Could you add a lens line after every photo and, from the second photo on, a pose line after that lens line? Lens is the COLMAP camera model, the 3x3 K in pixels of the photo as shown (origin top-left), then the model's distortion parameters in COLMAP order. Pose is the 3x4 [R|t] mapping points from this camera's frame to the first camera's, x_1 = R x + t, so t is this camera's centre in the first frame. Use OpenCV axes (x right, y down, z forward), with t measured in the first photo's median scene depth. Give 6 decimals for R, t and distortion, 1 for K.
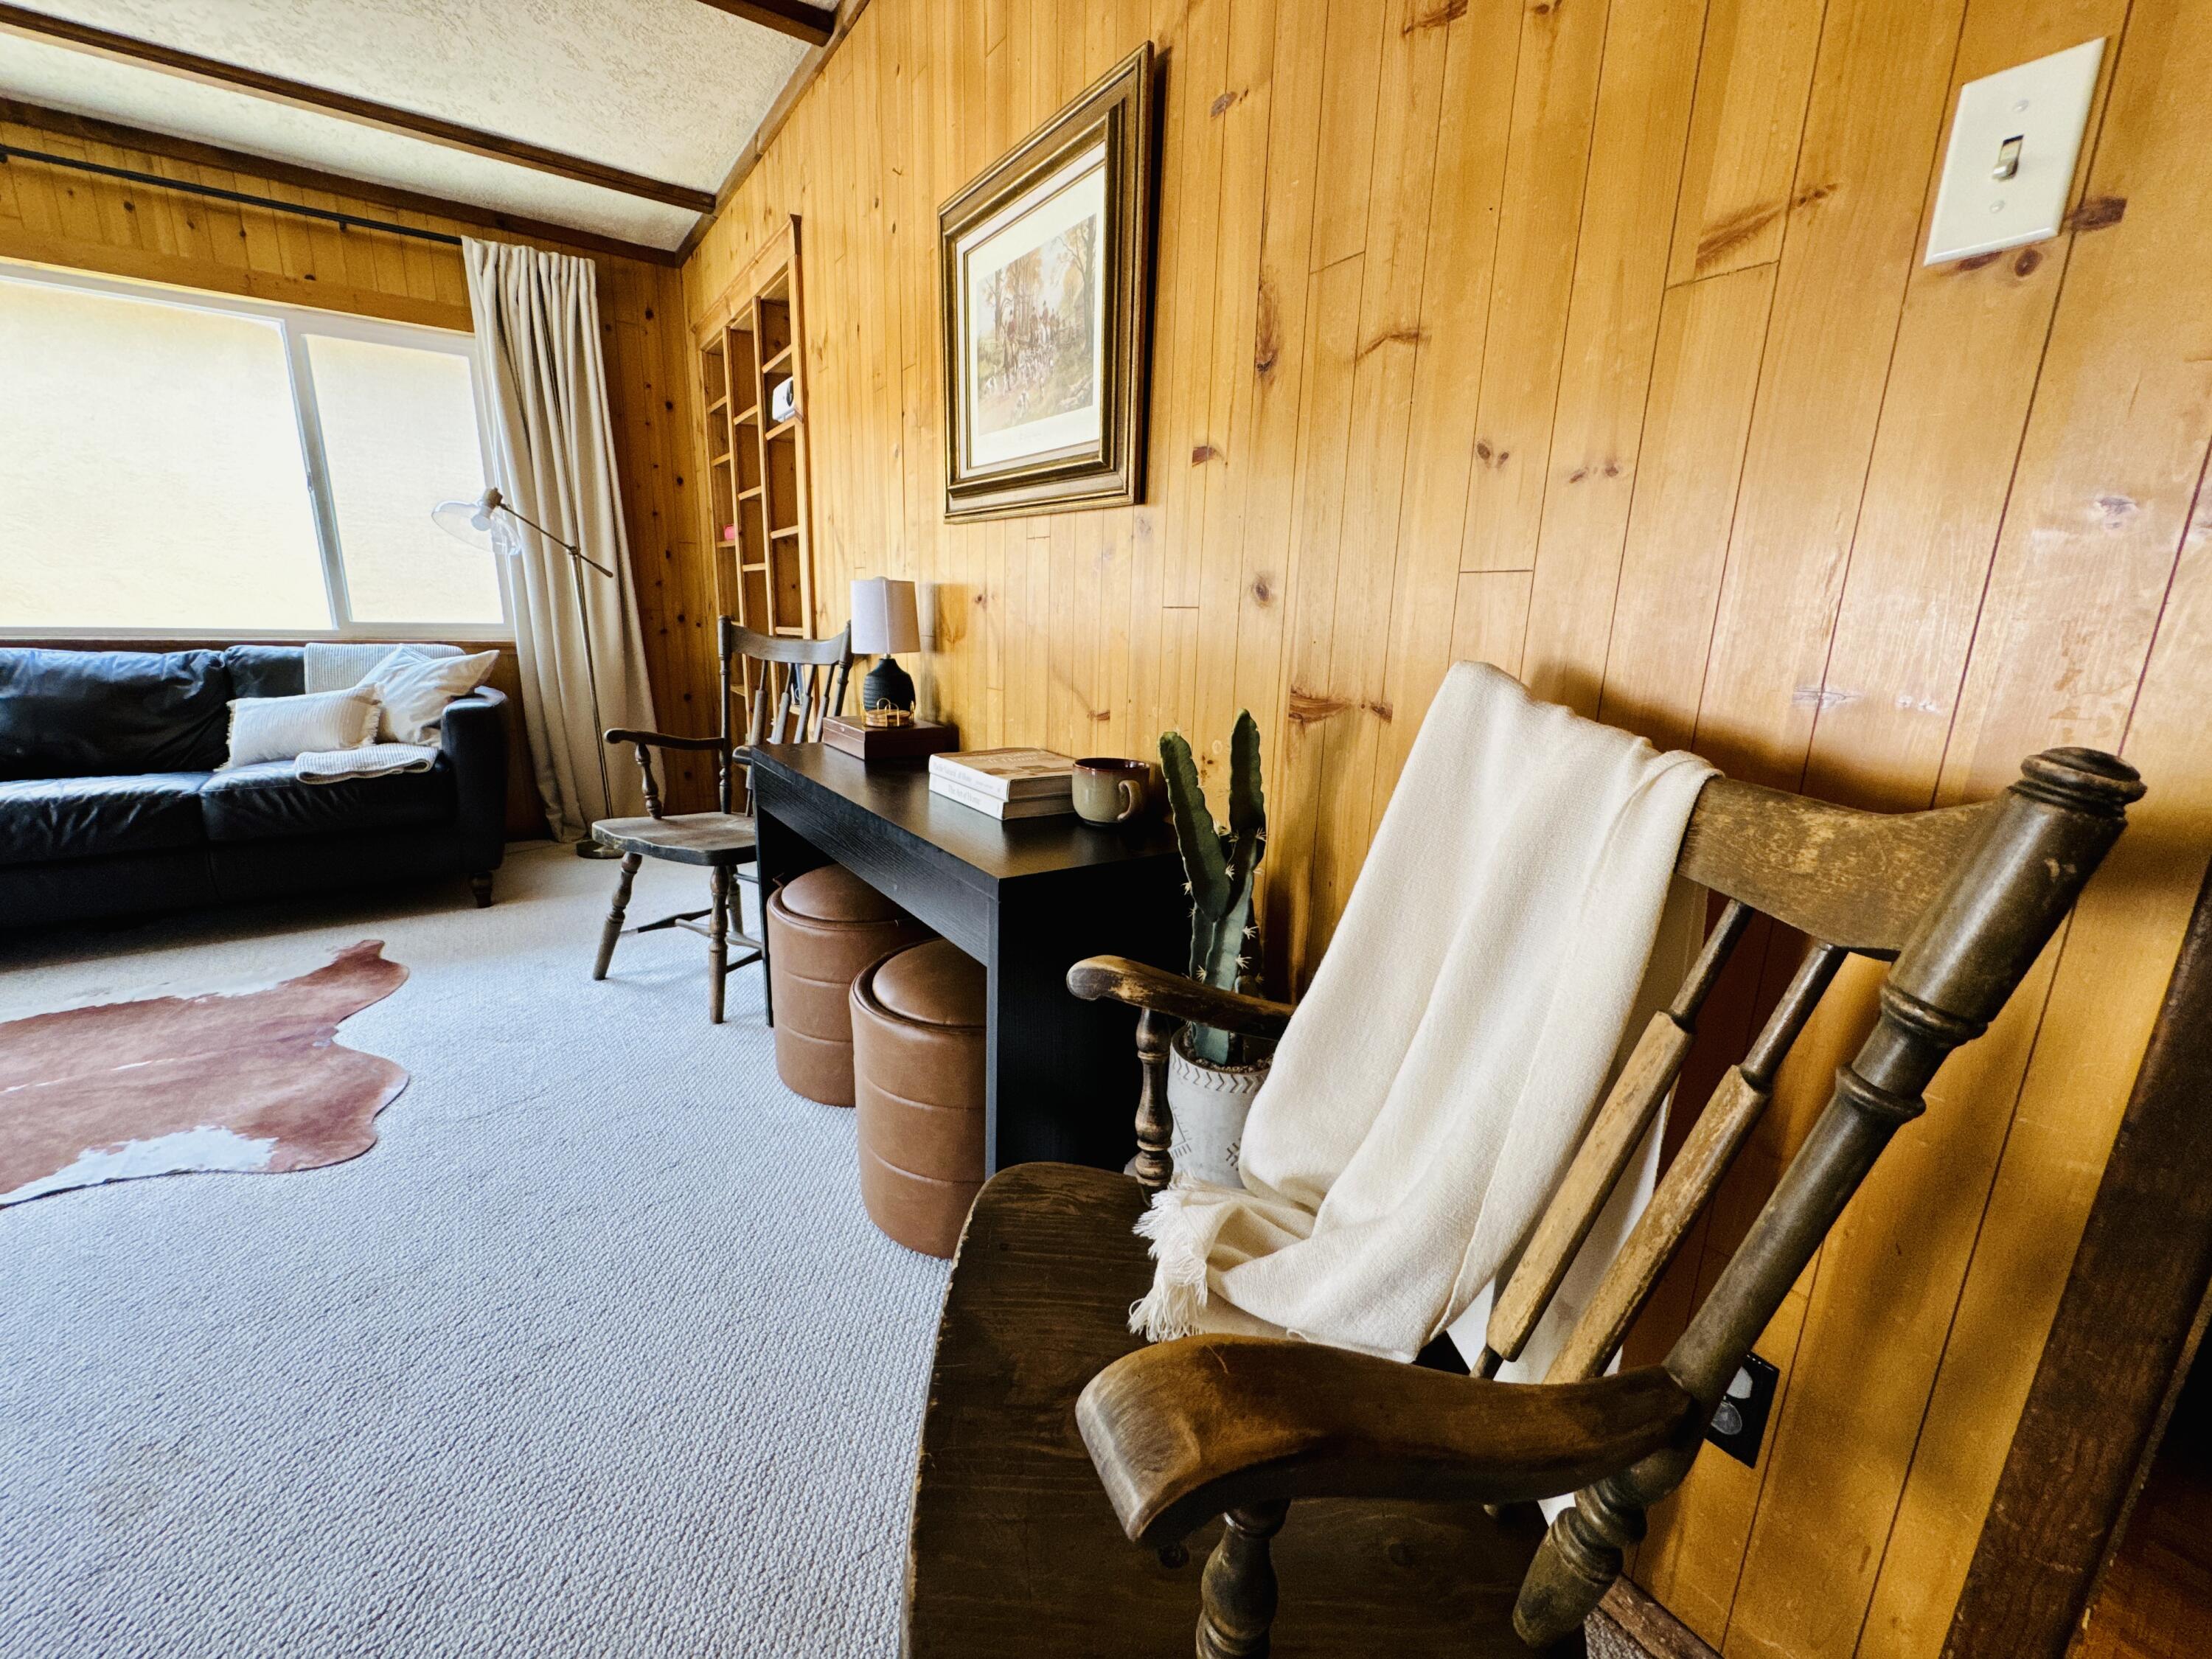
lens RADIAL K [[888.3, 0, 1106.7], [0, 888.3, 825.0], [0, 0, 1]] dist [0.000306, 0.000063]
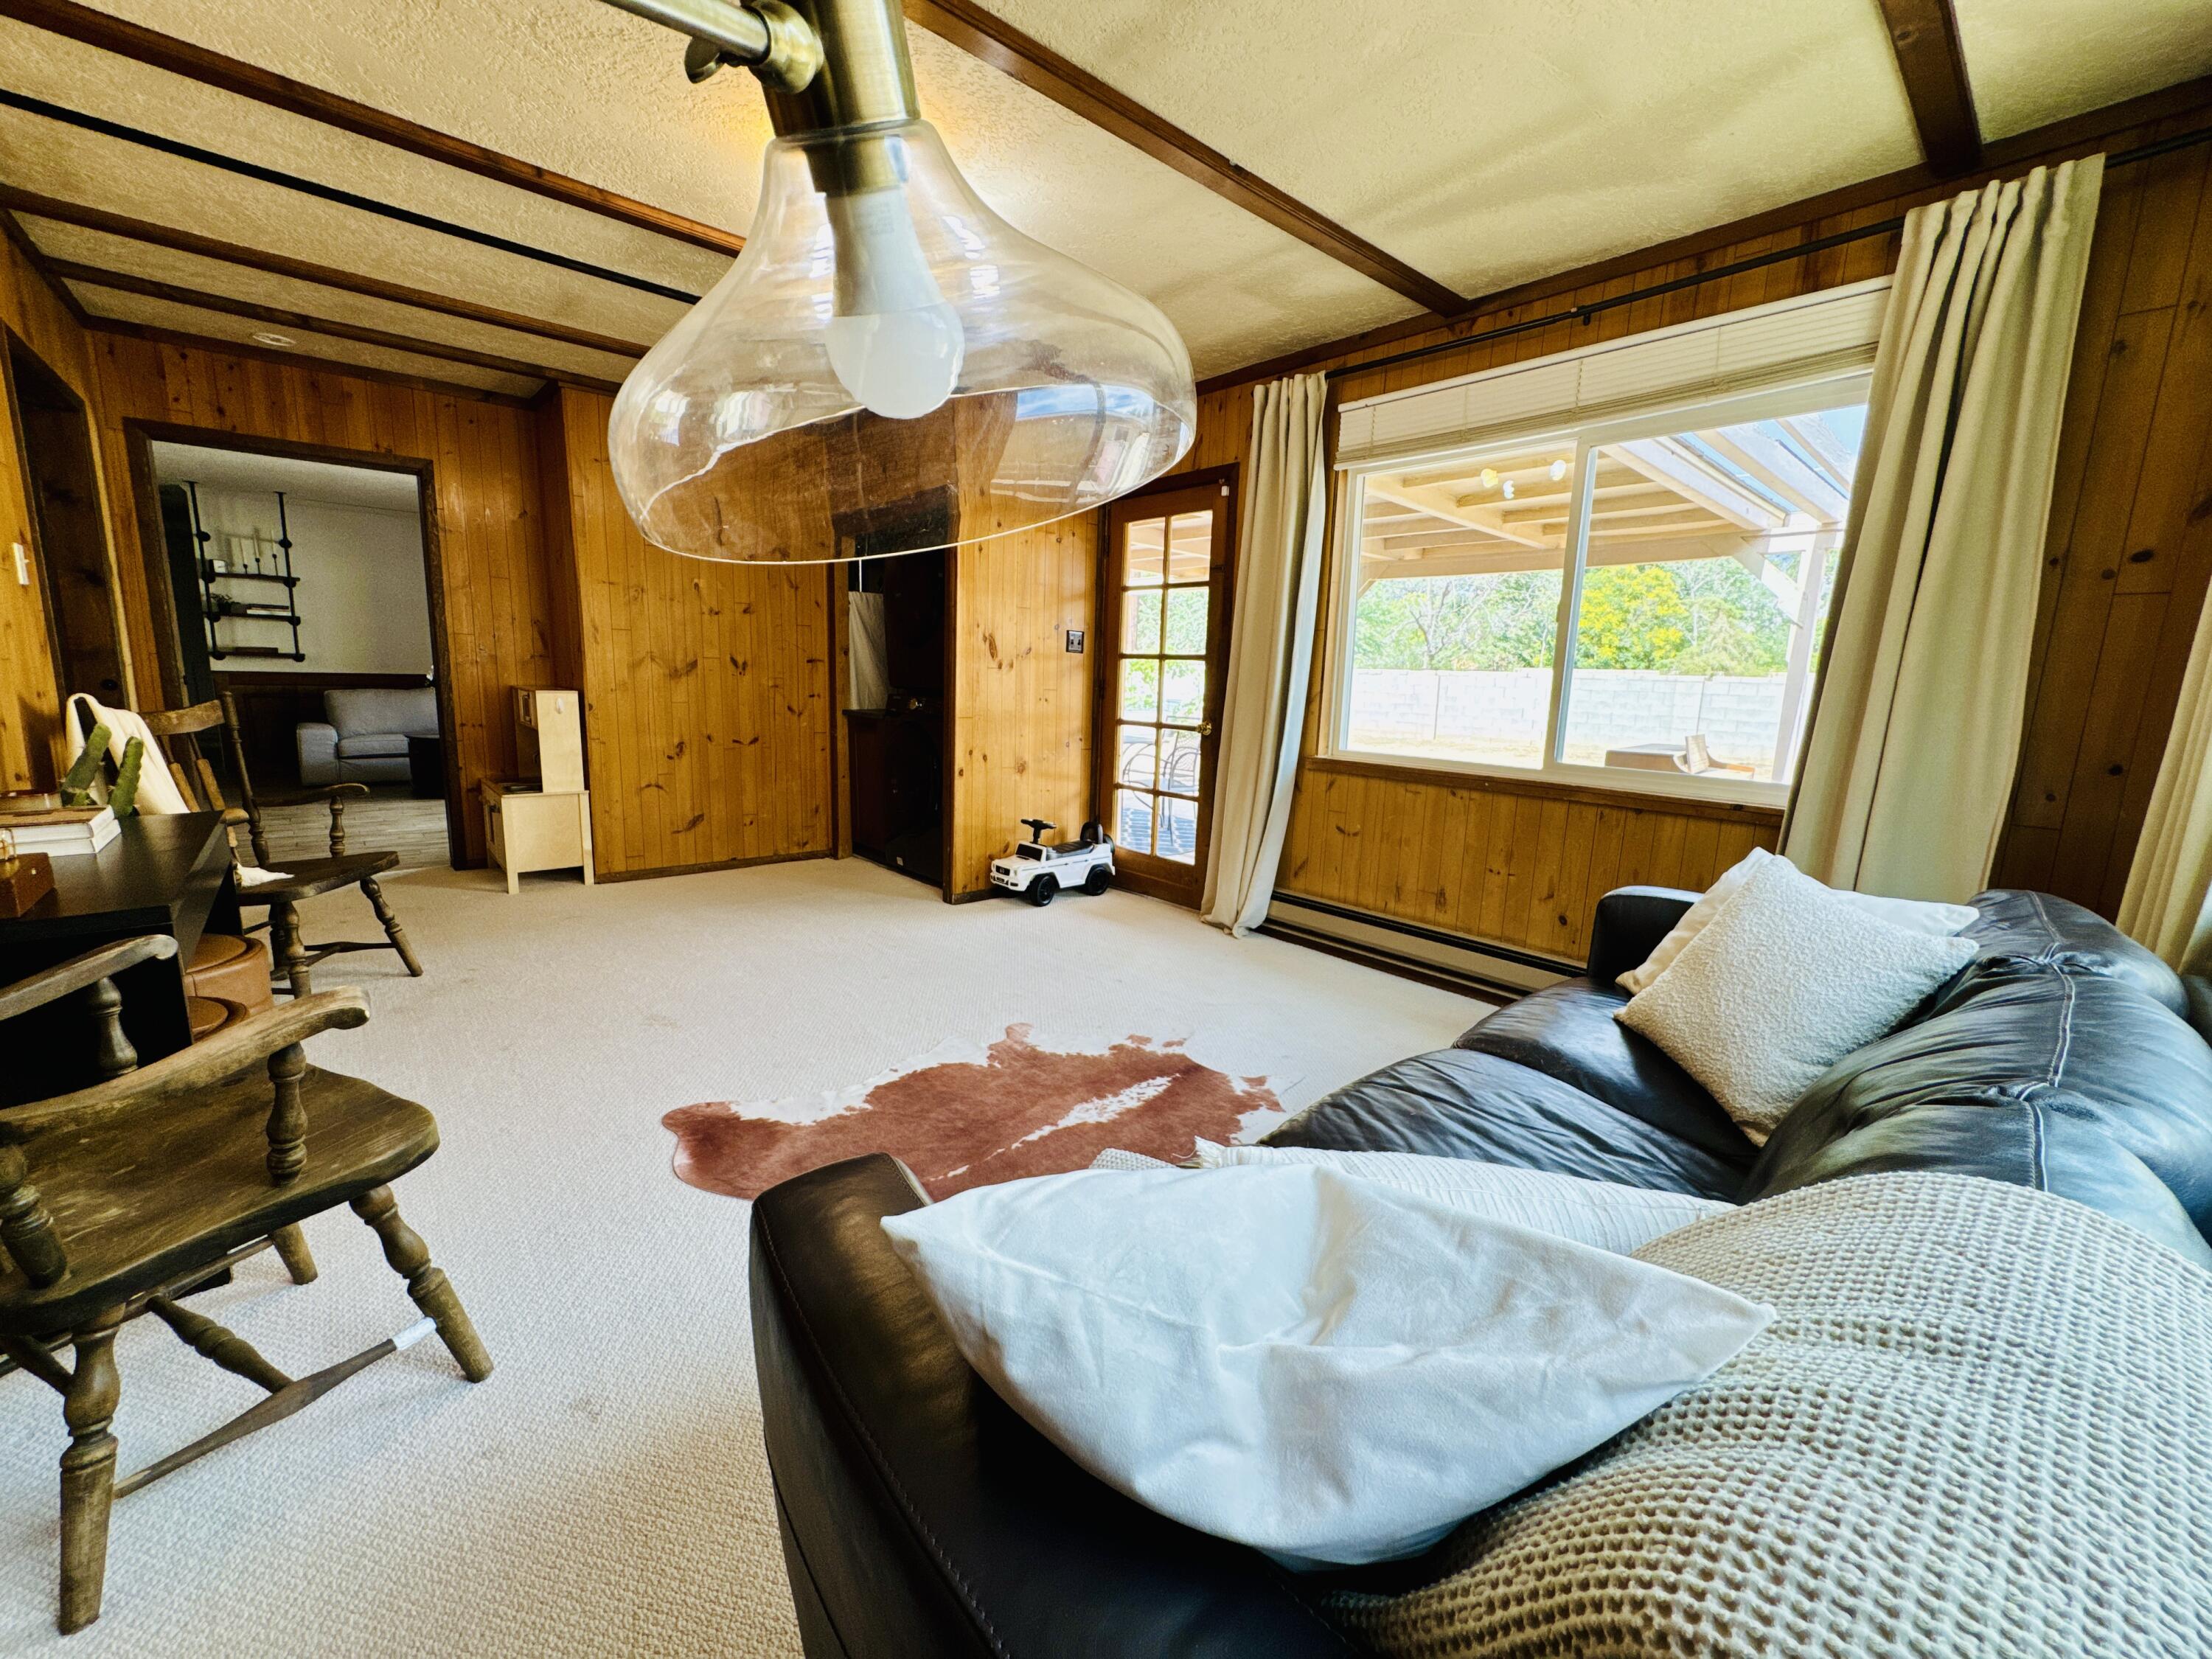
lens RADIAL K [[874.5, 0, 1098.0], [0, 874.5, 830.9], [0, 0, 1]] dist [-0.001290, -0.000109]
pose [[-0.993008, -0.036017, -0.112422, -0.842059], [-0.078019, 0.914922, 0.396018, -0.378889], [0.088594, 0.402020, -0.911335, 1.329399]]
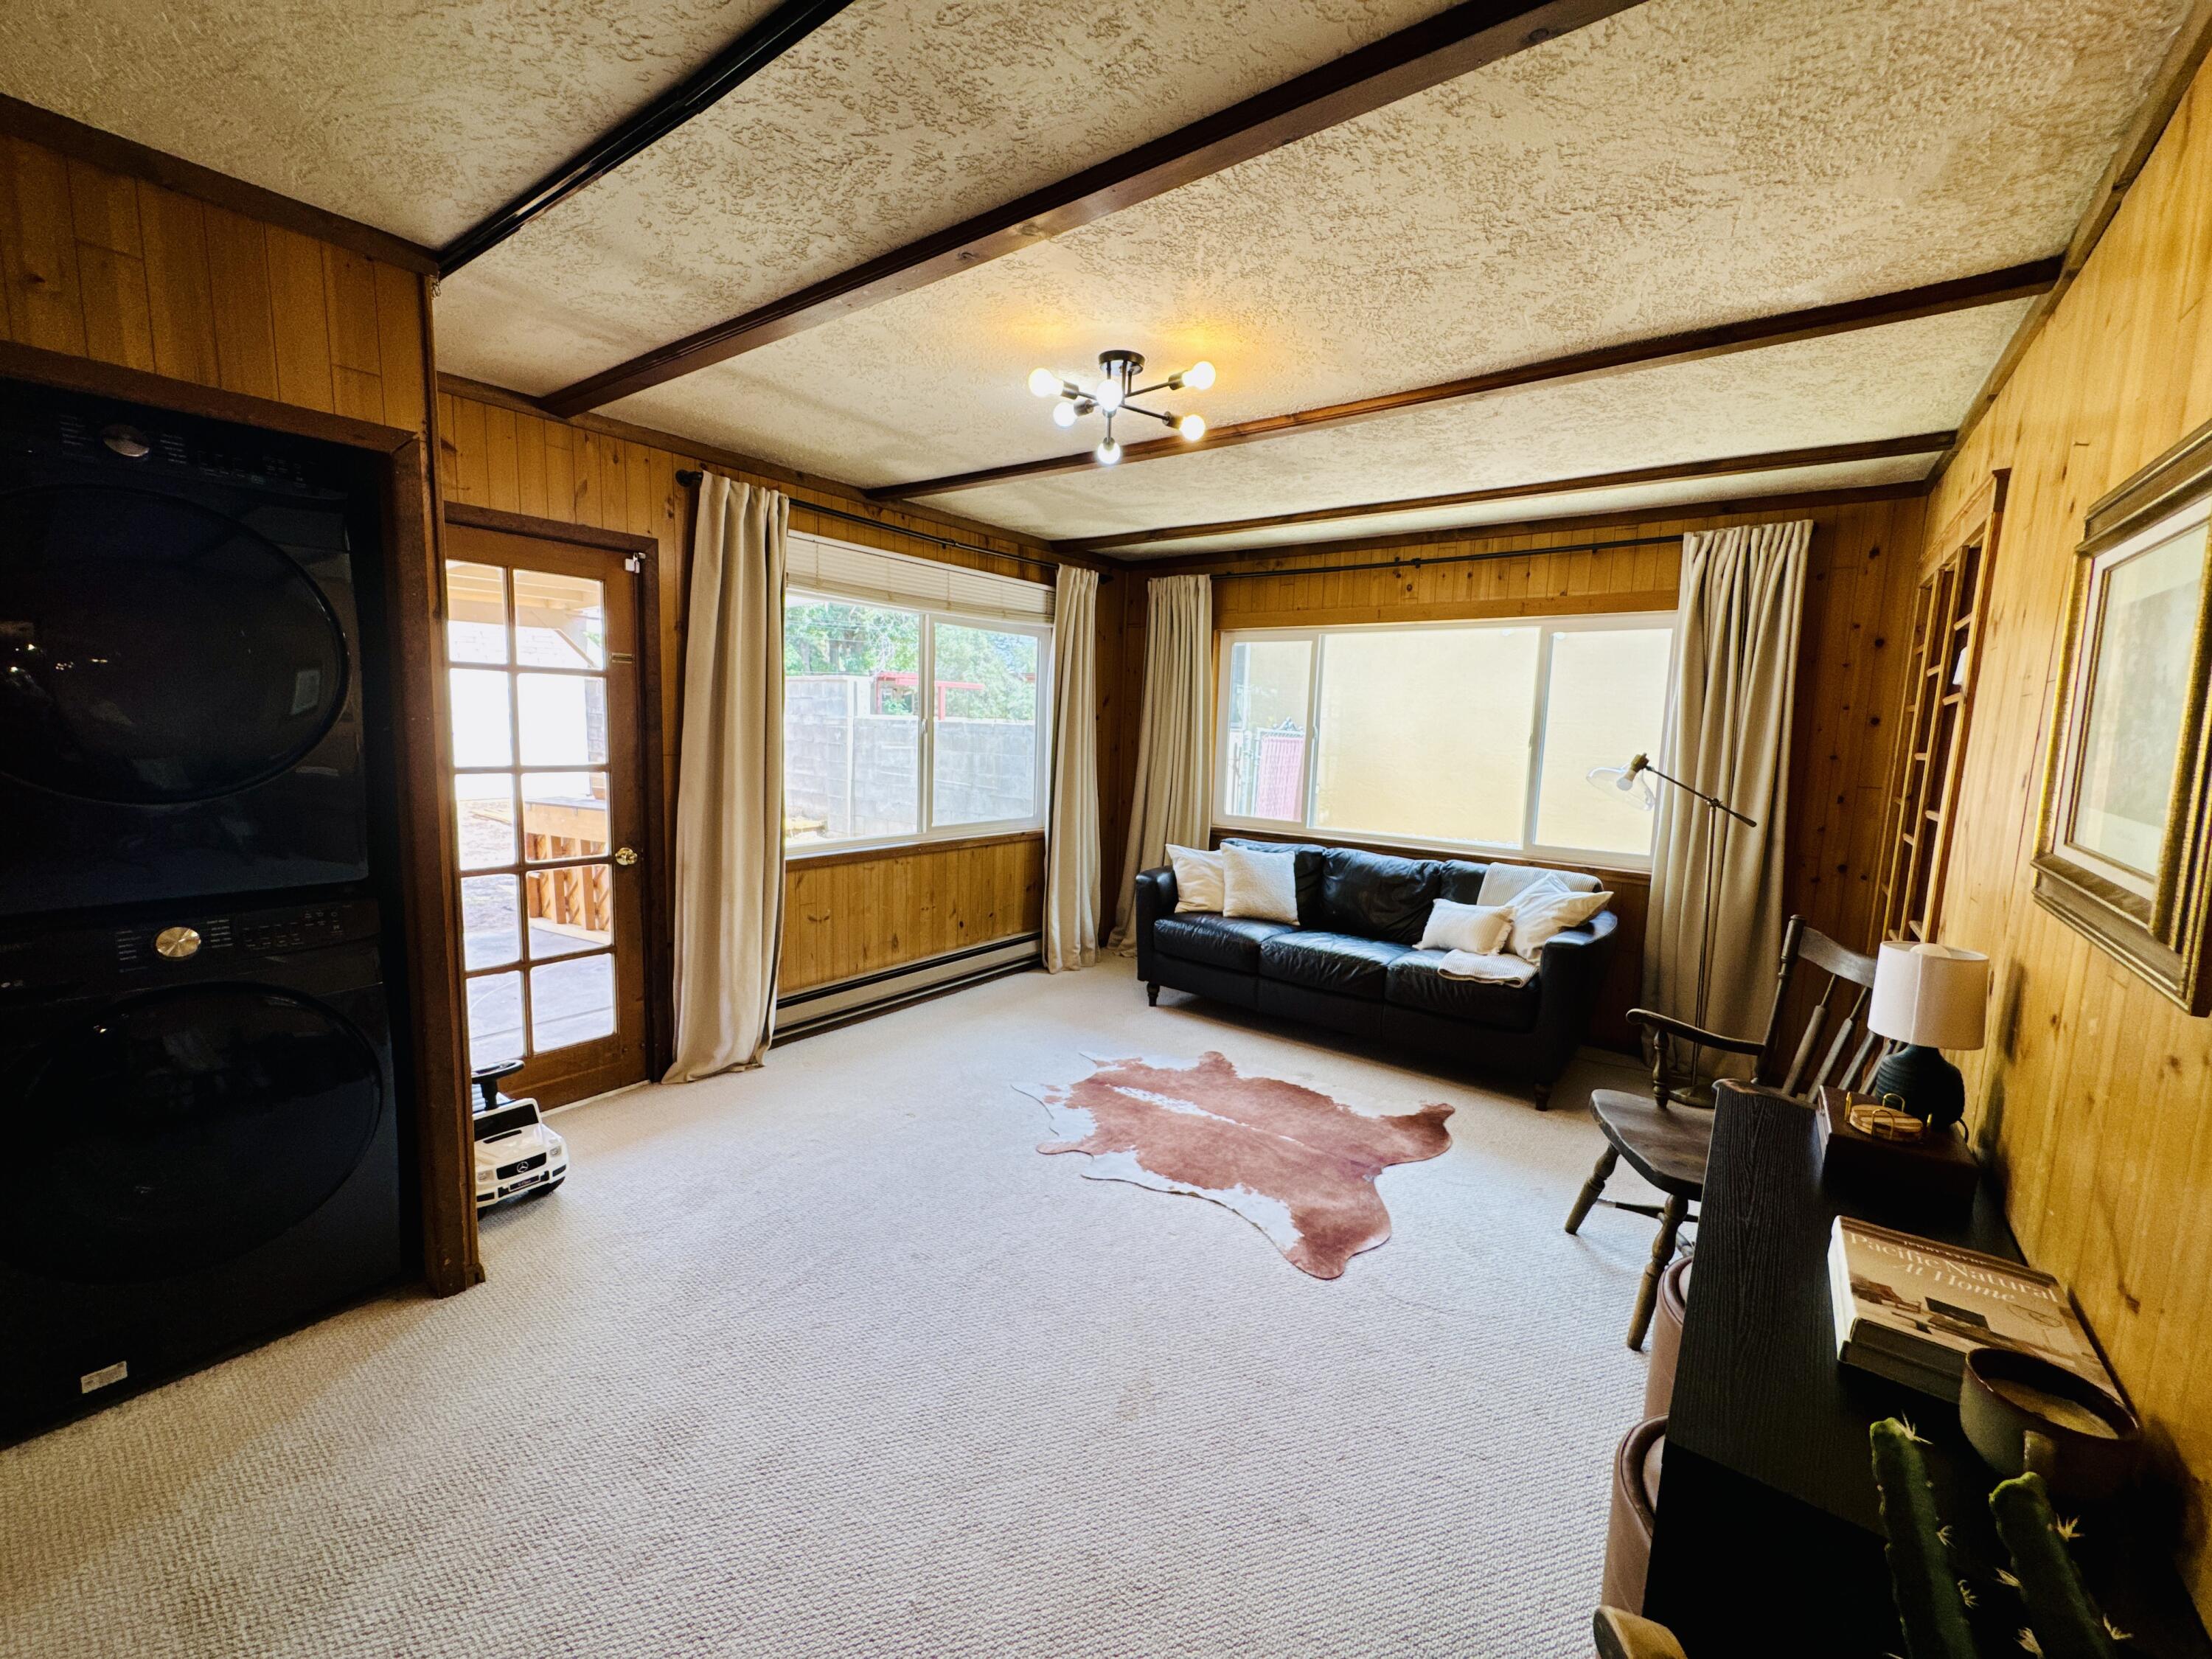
lens RADIAL K [[888.3, 0, 1106.7], [0, 888.3, 825.0], [0, 0, 1]] dist [0.000306, 0.000063]
pose [[0.309232, 0.096485, -0.946079, 0.201650], [-0.243948, 0.969599, 0.019147, -0.171988], [0.919165, 0.224873, 0.323368, 0.037851]]
